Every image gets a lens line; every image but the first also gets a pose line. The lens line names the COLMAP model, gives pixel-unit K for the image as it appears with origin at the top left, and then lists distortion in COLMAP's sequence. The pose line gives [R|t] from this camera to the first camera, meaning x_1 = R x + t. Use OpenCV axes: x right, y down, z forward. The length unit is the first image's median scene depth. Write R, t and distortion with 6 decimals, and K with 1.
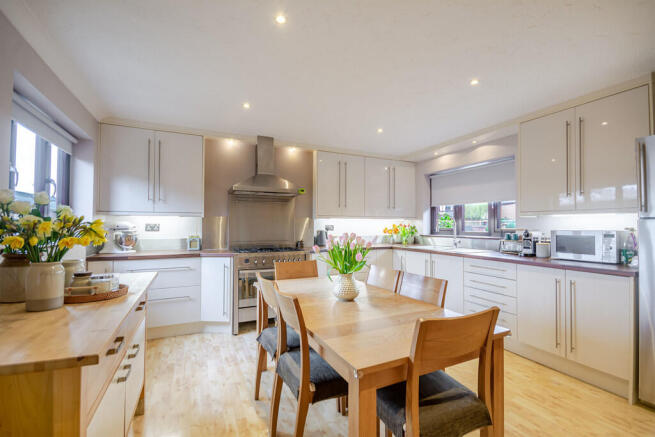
lens RADIAL K [[289.3, 0, 321.7], [0, 289.3, 222.9], [0, 0, 1]] dist [0.007703, -0.001350]
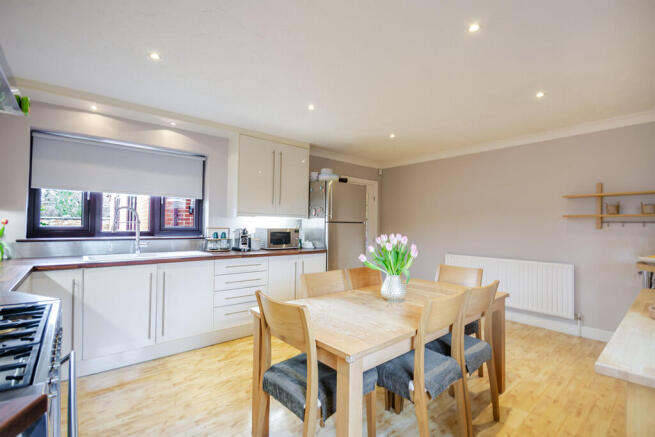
lens RADIAL K [[289.3, 0, 337.9], [0, 289.3, 219.4], [0, 0, 1]] dist [0.007703, -0.001350]
pose [[-0.246317, 0.013364, 0.969097, -0.372260], [-0.021922, 0.999572, -0.019356, 0.003259], [-0.968941, -0.026013, -0.245919, 0.686010]]
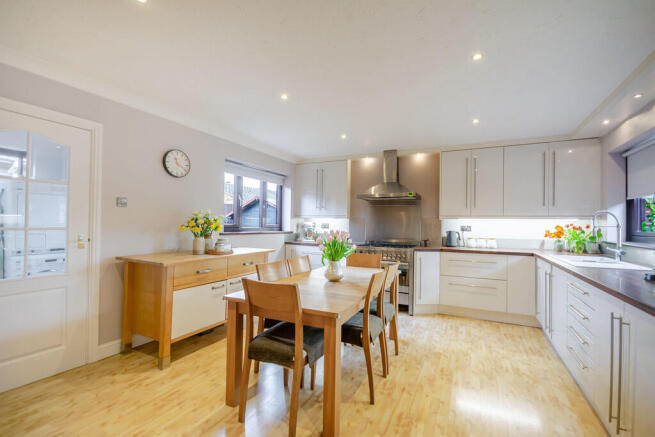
lens RADIAL K [[289.3, 0, 342.2], [0, 289.3, 220.3], [0, 0, 1]] dist [0.007703, -0.001350]
pose [[0.639794, -0.005249, -0.768529, 0.557271], [-0.004595, 0.999933, -0.010655, 0.002534], [0.768533, 0.010348, 0.639726, 0.090874]]
